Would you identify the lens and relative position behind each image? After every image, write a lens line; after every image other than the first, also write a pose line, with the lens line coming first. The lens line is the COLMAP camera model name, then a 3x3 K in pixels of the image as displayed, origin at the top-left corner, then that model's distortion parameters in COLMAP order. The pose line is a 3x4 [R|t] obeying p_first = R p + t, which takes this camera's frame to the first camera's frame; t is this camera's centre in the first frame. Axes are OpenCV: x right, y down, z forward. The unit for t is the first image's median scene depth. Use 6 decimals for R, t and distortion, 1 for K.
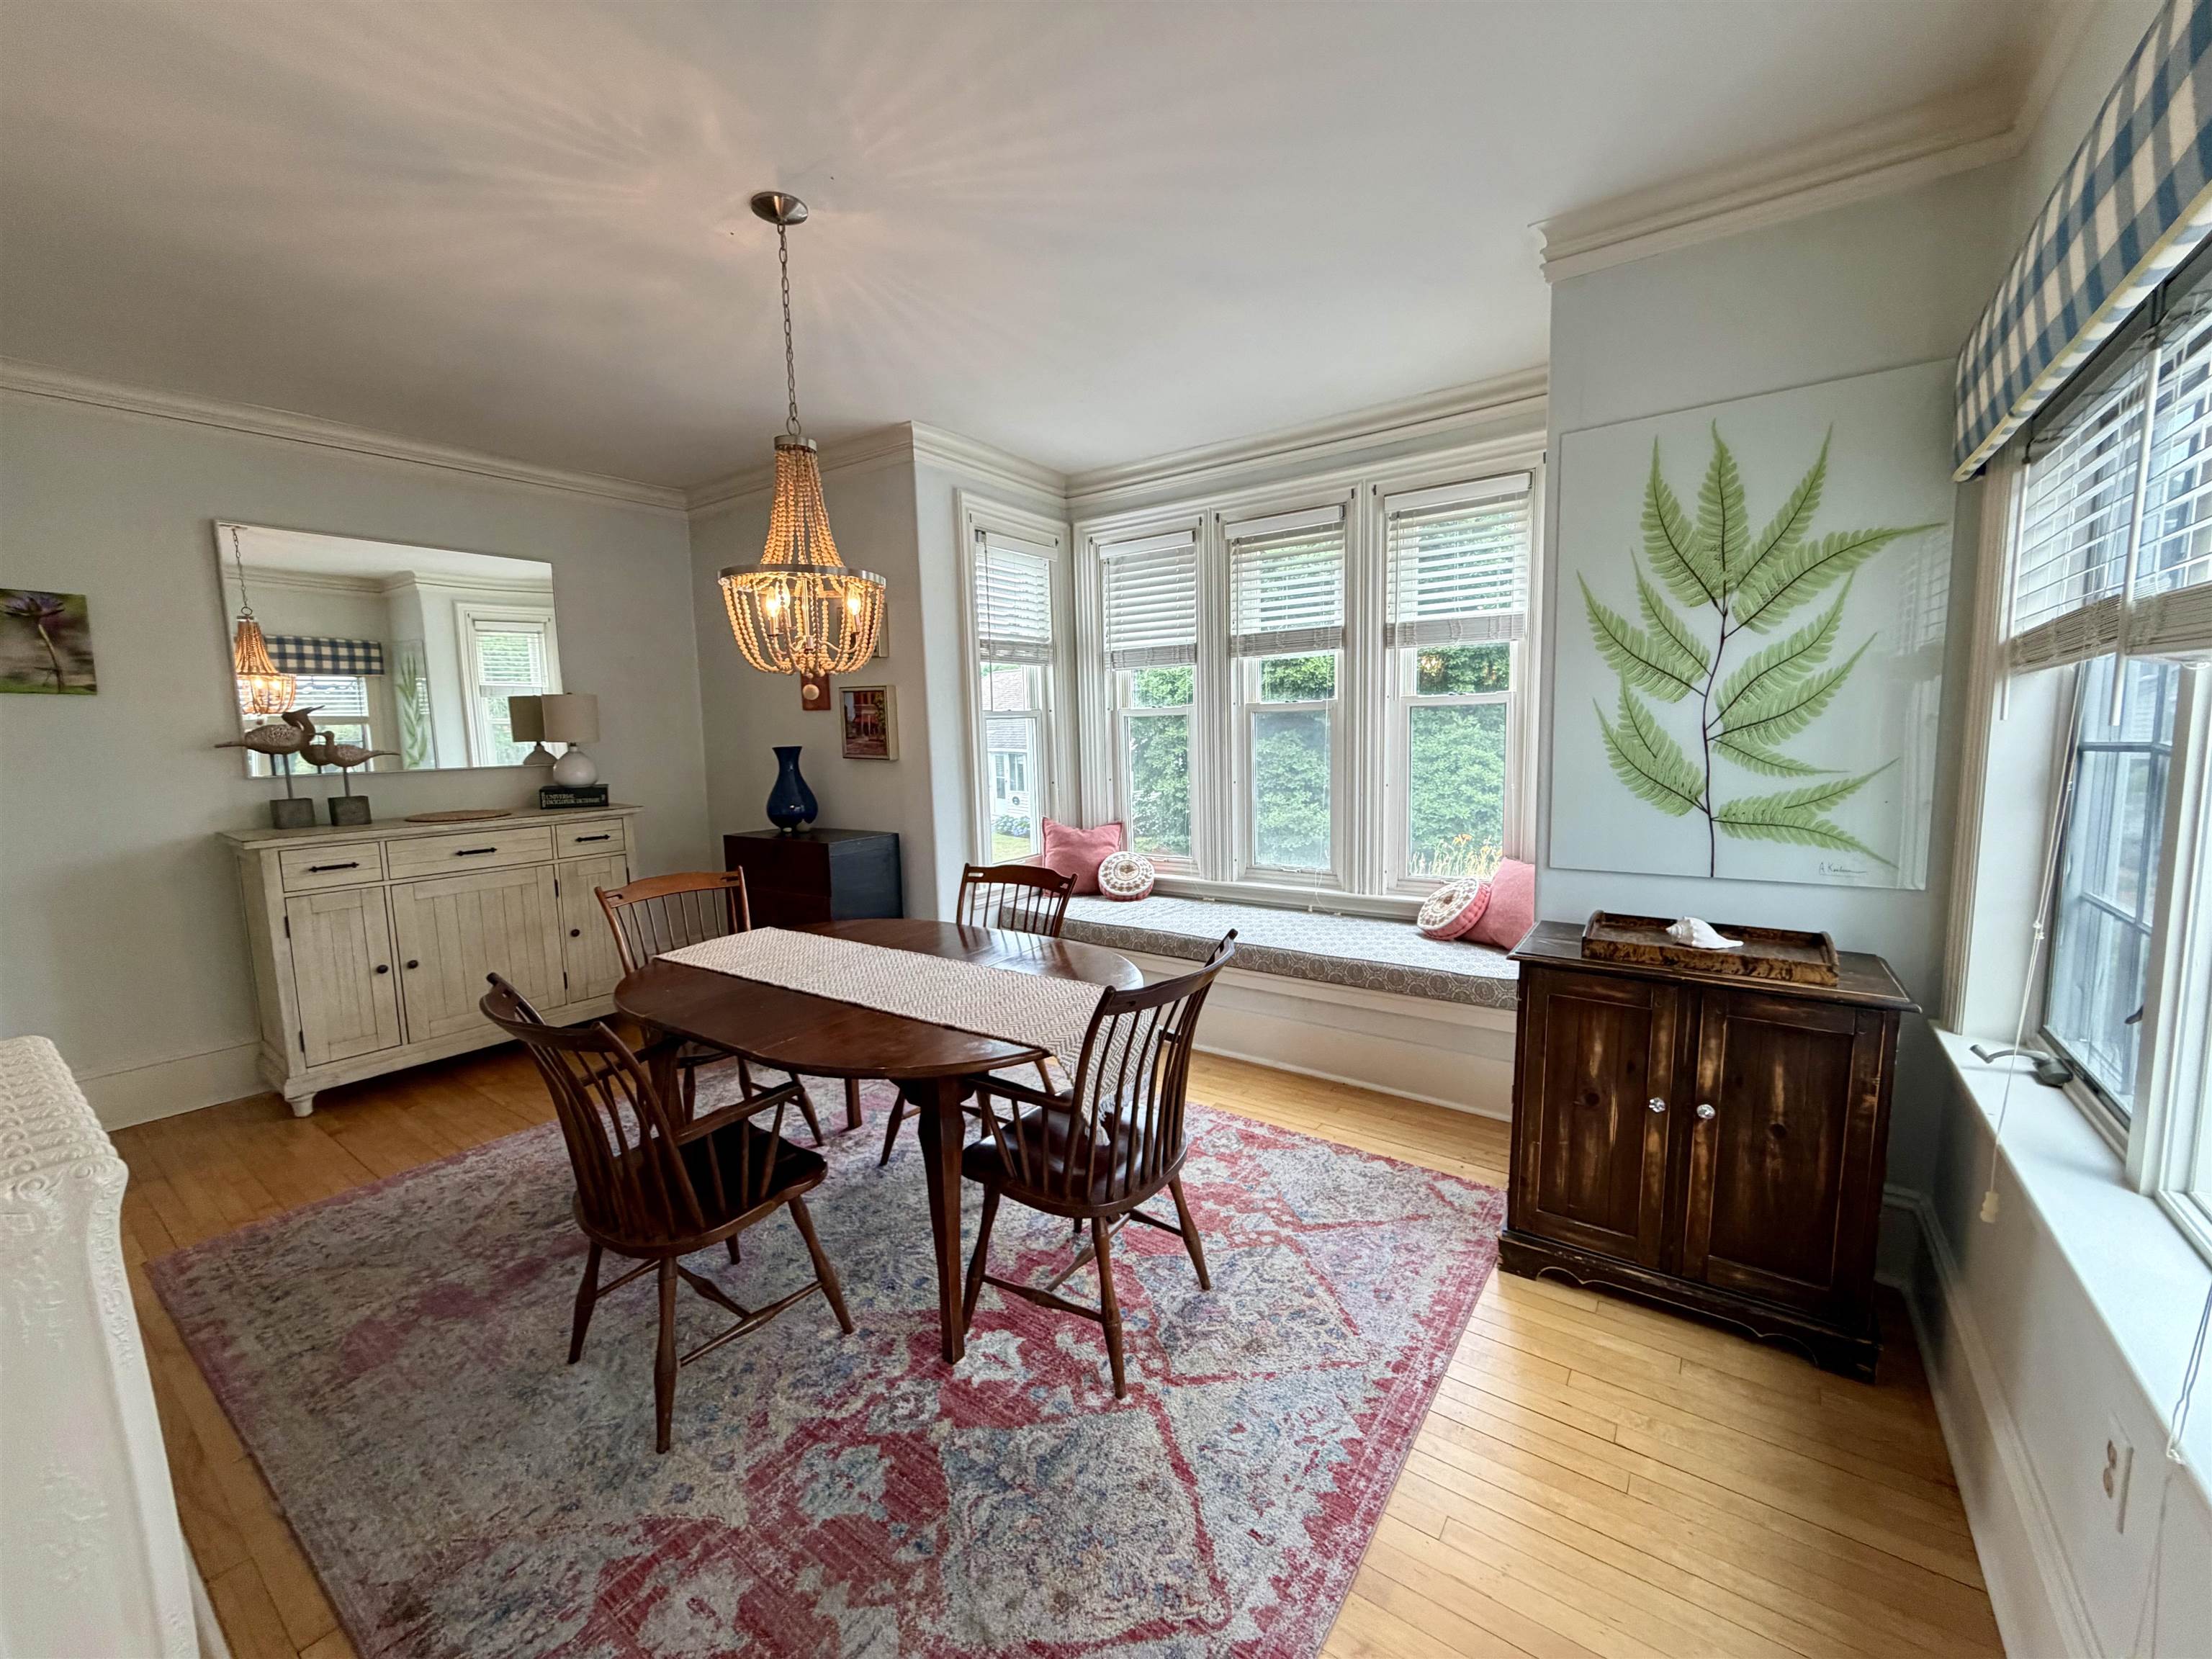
lens RADIAL K [[886.9, 0, 1095.4], [0, 886.9, 829.6], [0, 0, 1]] dist [-0.001088, 0.000198]
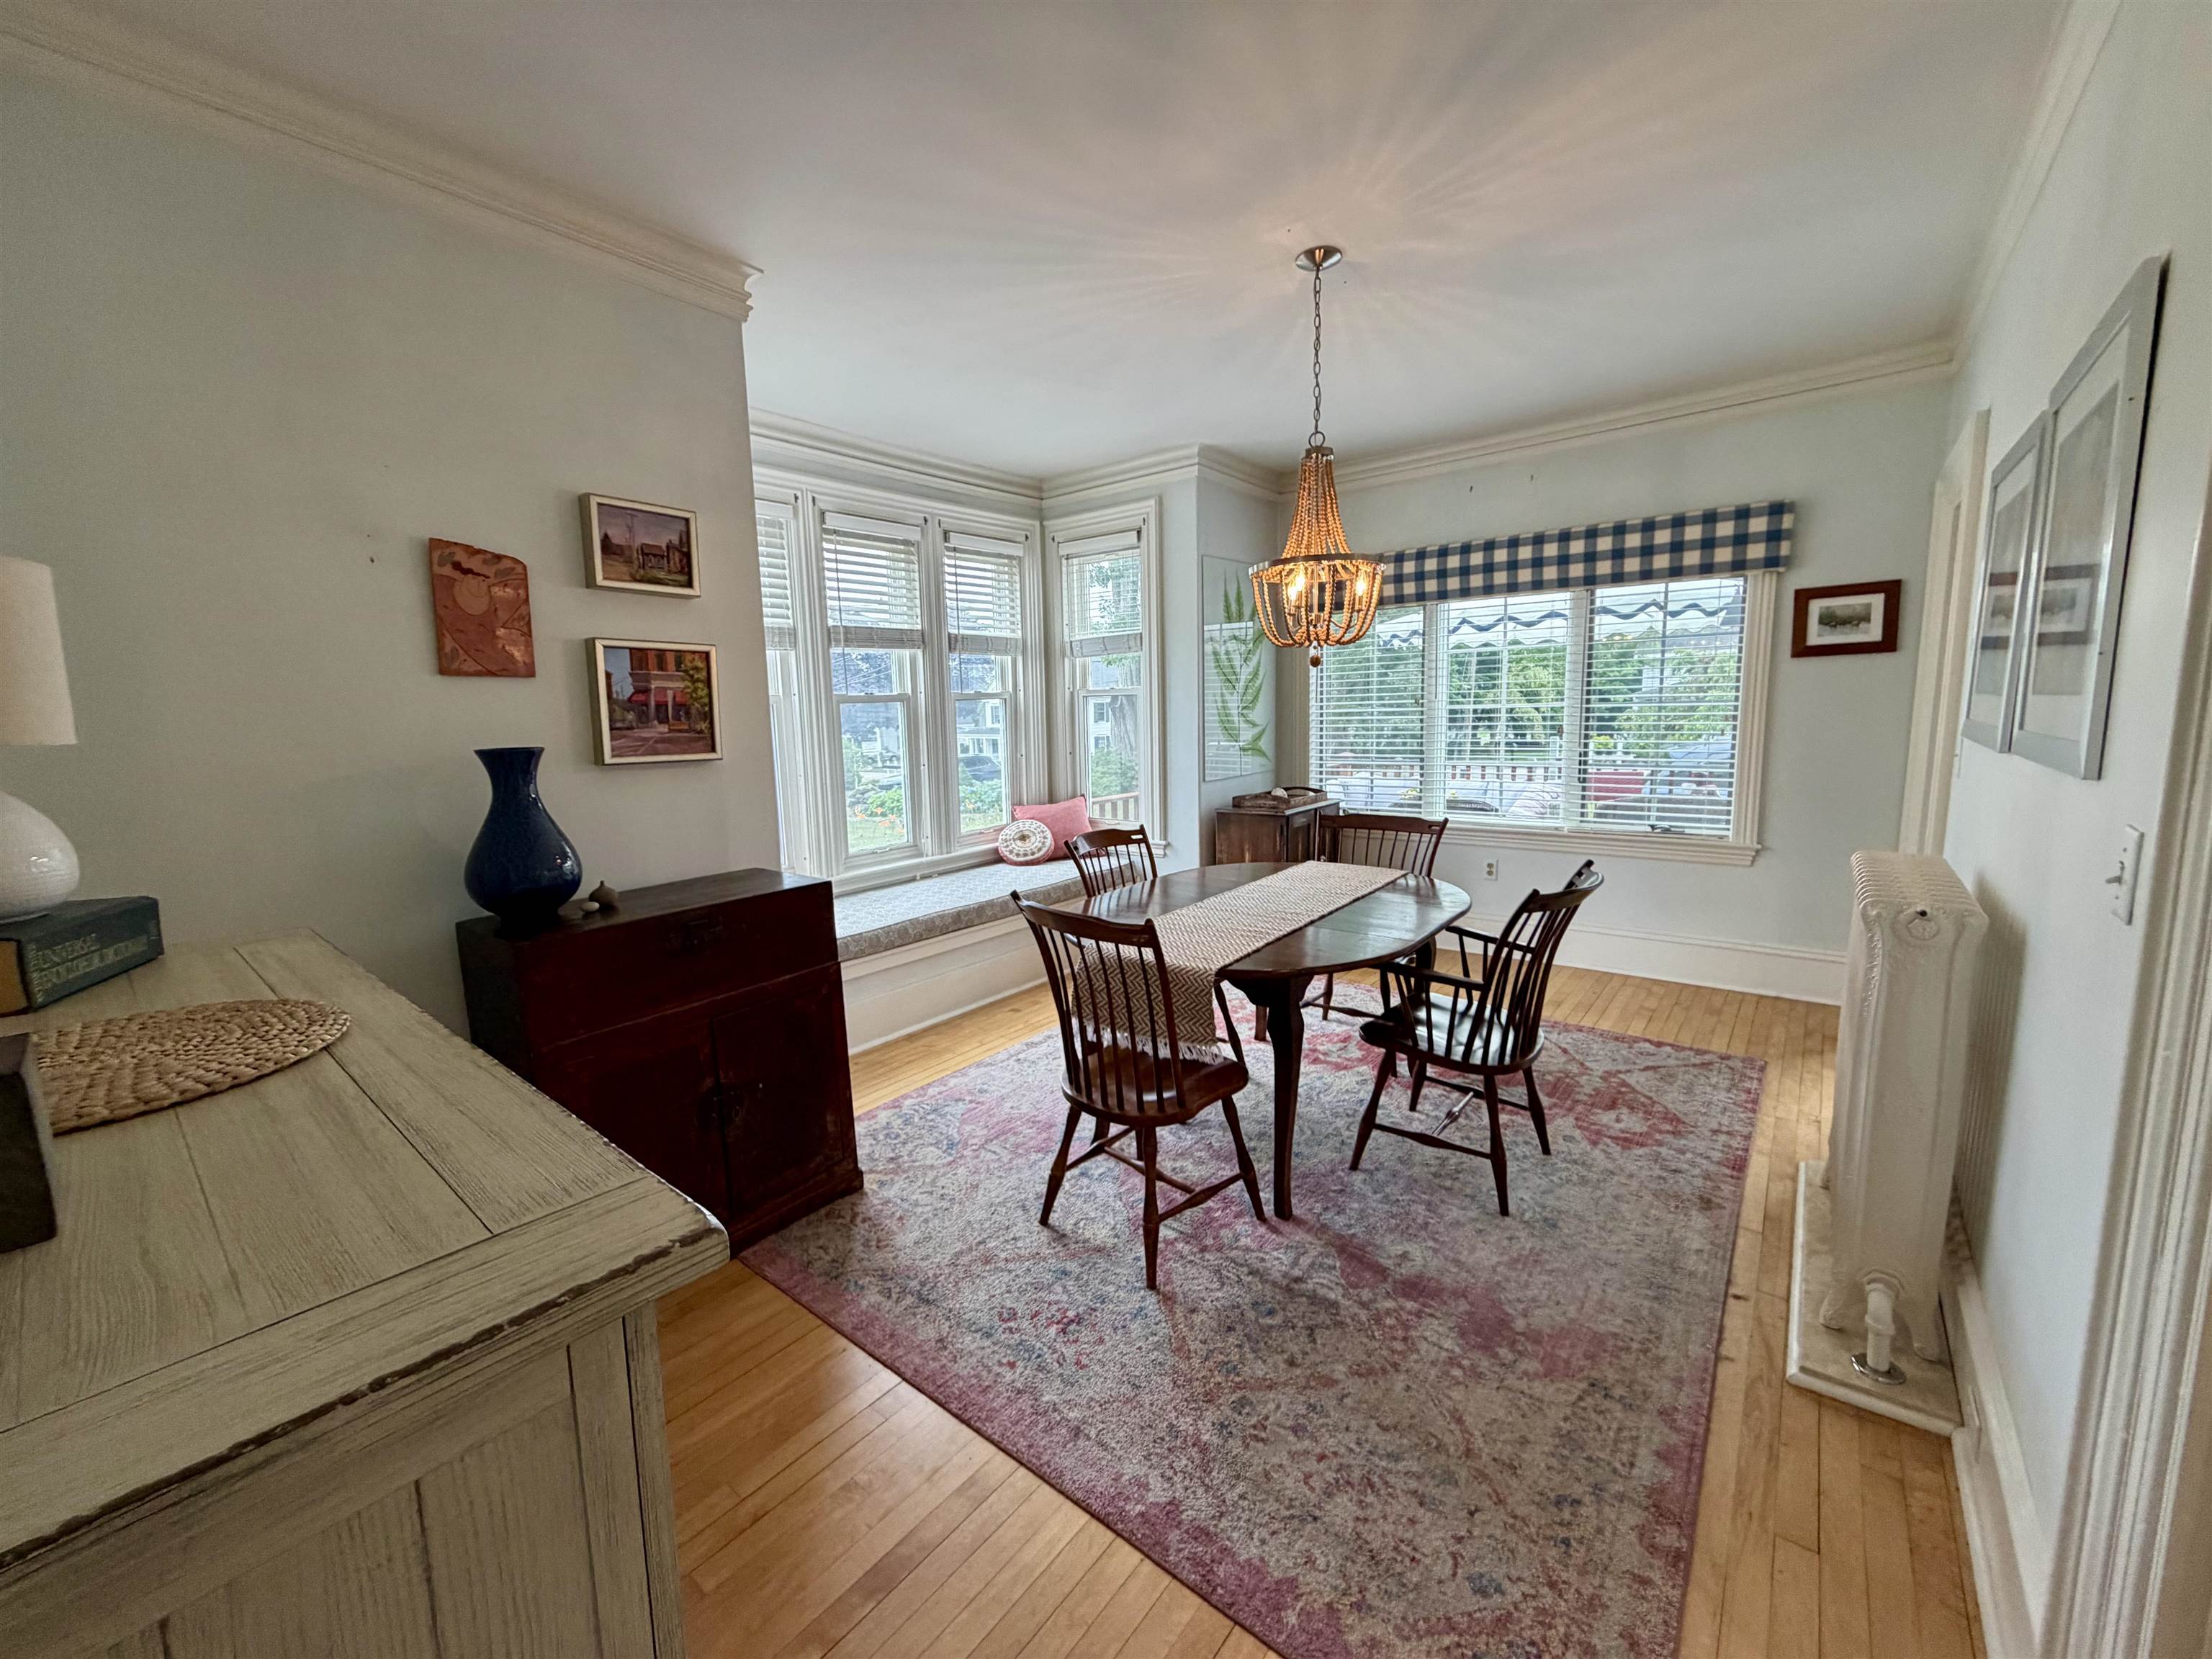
lens RADIAL K [[886.9, 0, 1103.1], [0, 886.9, 832.2], [0, 0, 1]] dist [-0.001088, 0.000198]
pose [[0.047864, -0.117293, 0.991943, -0.941631], [0.148638, 0.982861, 0.109047, -0.061114], [-0.987733, 0.142221, 0.064478, 0.751591]]
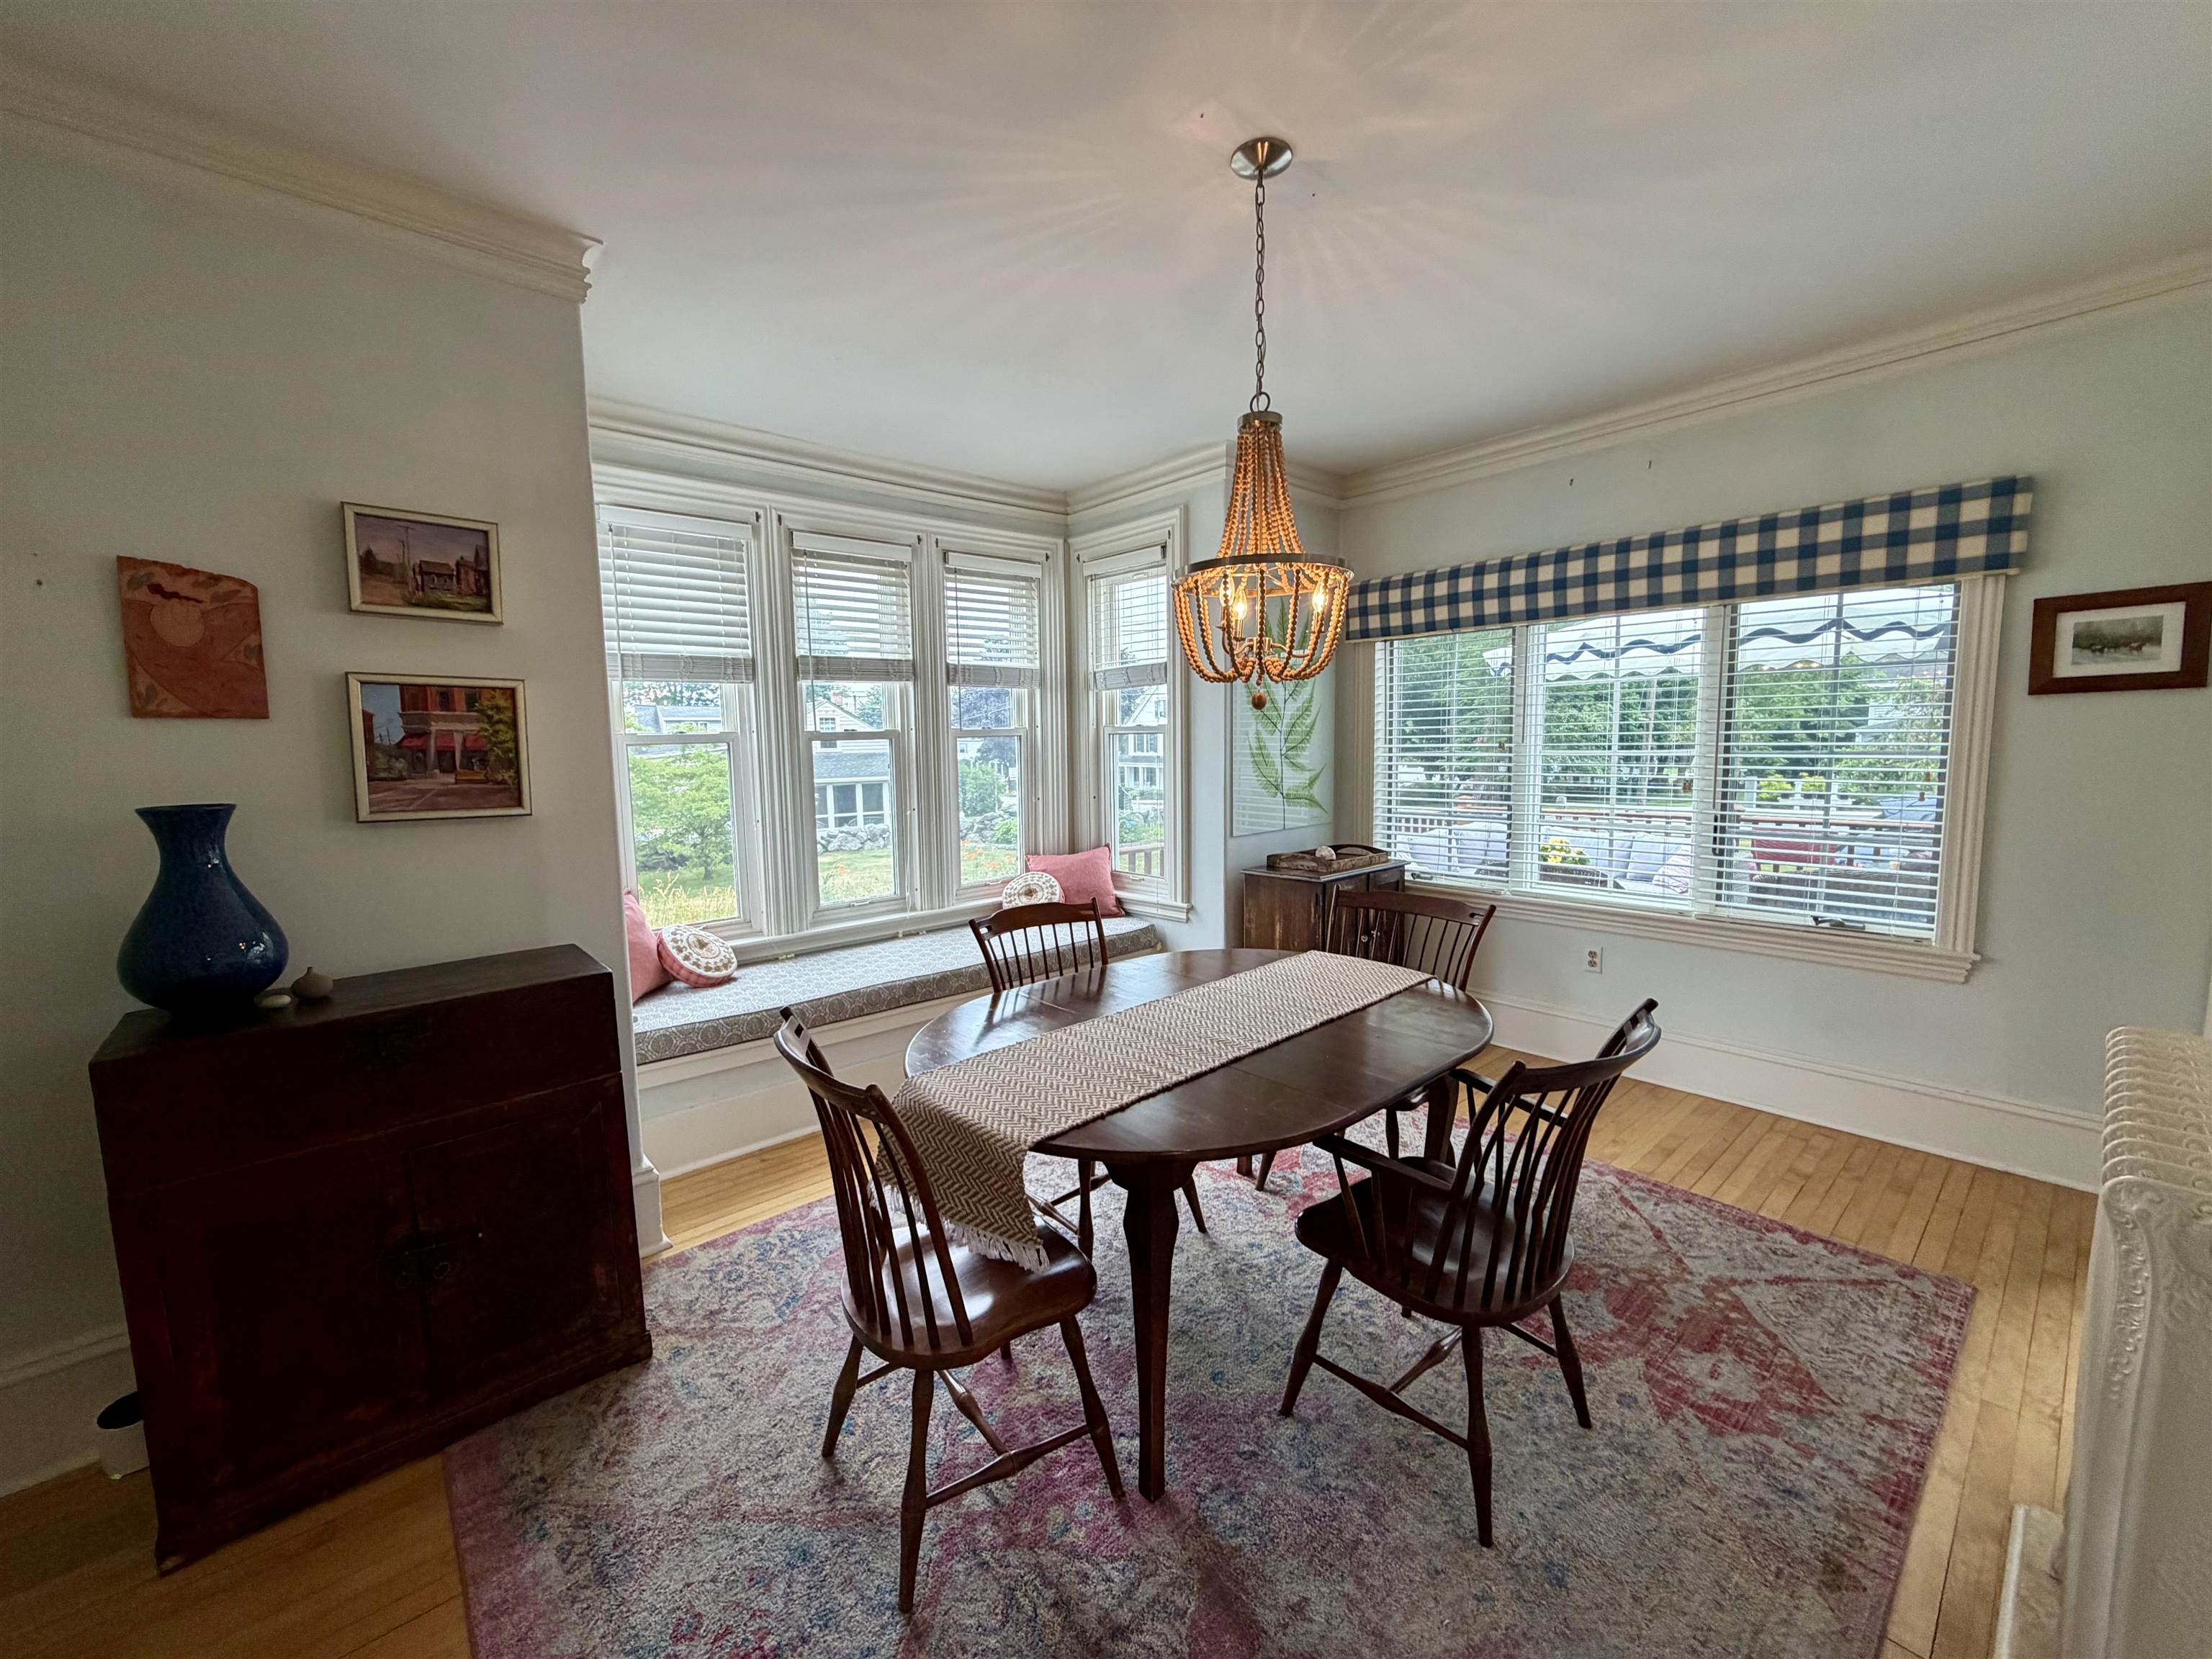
lens RADIAL K [[886.9, 0, 1100.9], [0, 886.9, 830.6], [0, 0, 1]] dist [-0.001088, 0.000198]
pose [[0.218726, -0.081198, 0.972402, -0.744940], [0.131118, 0.989940, 0.053169, -0.057376], [-0.966937, 0.115870, 0.227172, 0.586411]]
